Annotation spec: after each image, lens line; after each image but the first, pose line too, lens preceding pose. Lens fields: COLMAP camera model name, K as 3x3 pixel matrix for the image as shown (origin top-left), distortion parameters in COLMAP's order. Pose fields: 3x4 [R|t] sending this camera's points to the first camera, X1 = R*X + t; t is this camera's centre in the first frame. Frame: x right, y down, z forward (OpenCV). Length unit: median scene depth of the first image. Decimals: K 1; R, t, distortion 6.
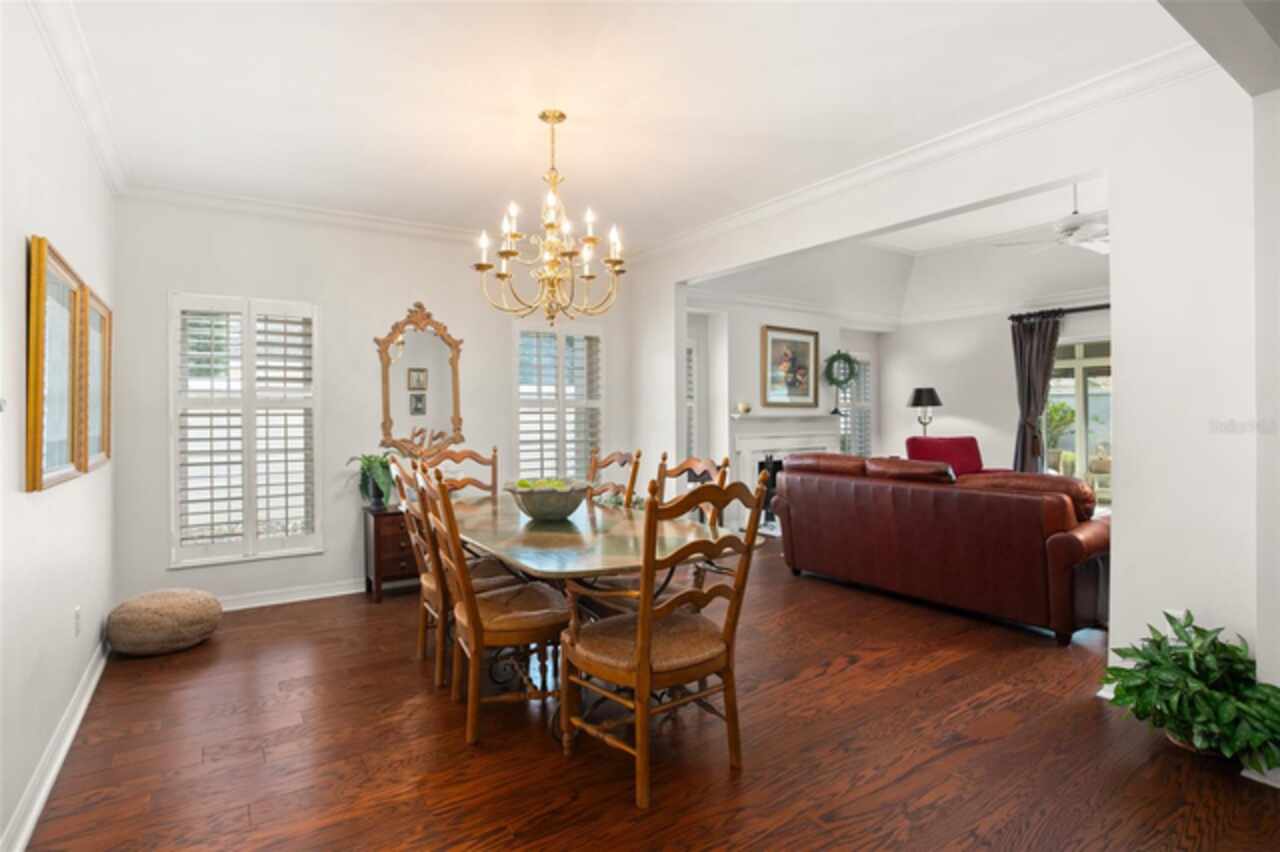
lens RADIAL K [[684.4, 0, 603.1], [0, 684.4, 405.9], [0, 0, 1]] dist [0.045540, 0.000279]
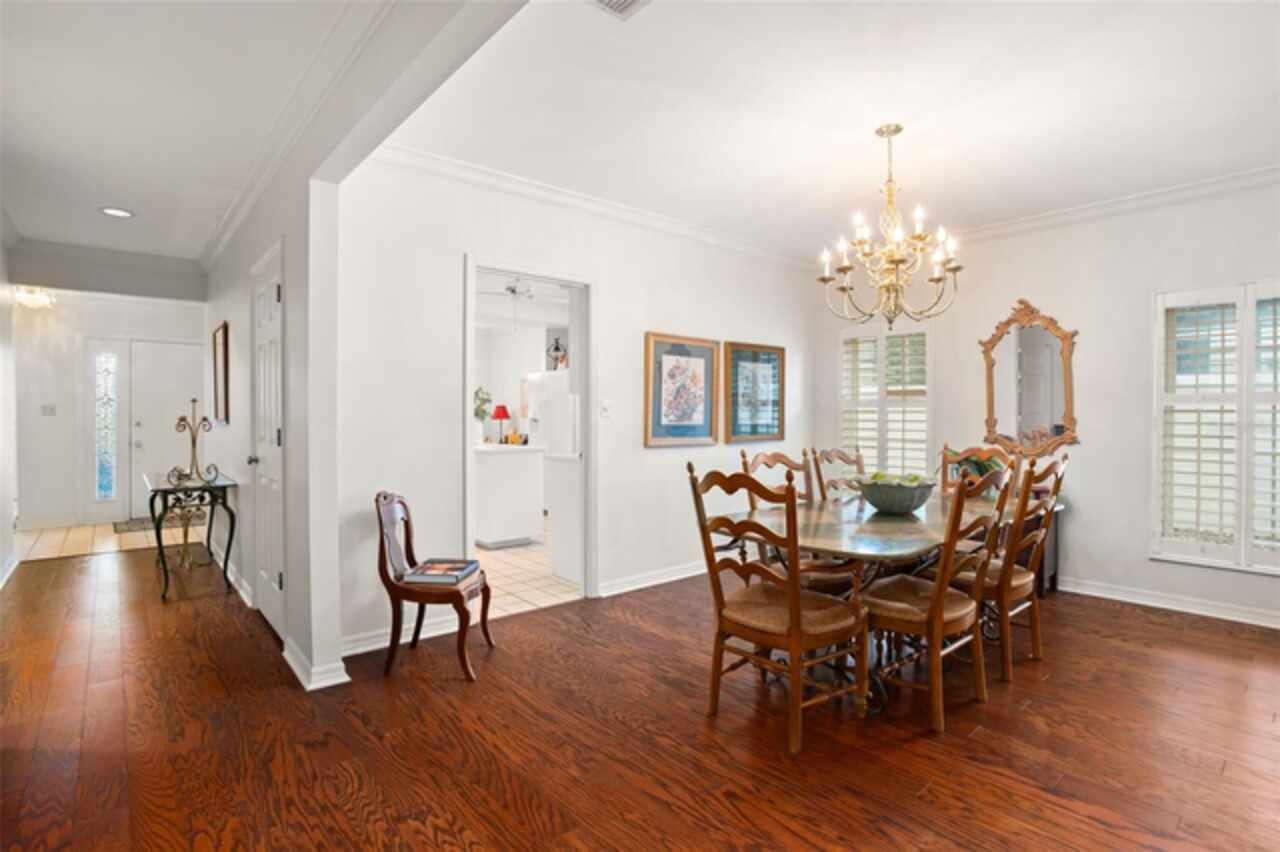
lens RADIAL K [[632.8, 0, 641.3], [0, 632.8, 420.2], [0, 0, 1]] dist [-0.019504, 0.003655]
pose [[0.092996, 0.020672, -0.995452, 0.402868], [0.010166, 0.999713, 0.021711, -0.001605], [0.995615, -0.012139, 0.092759, 0.251742]]
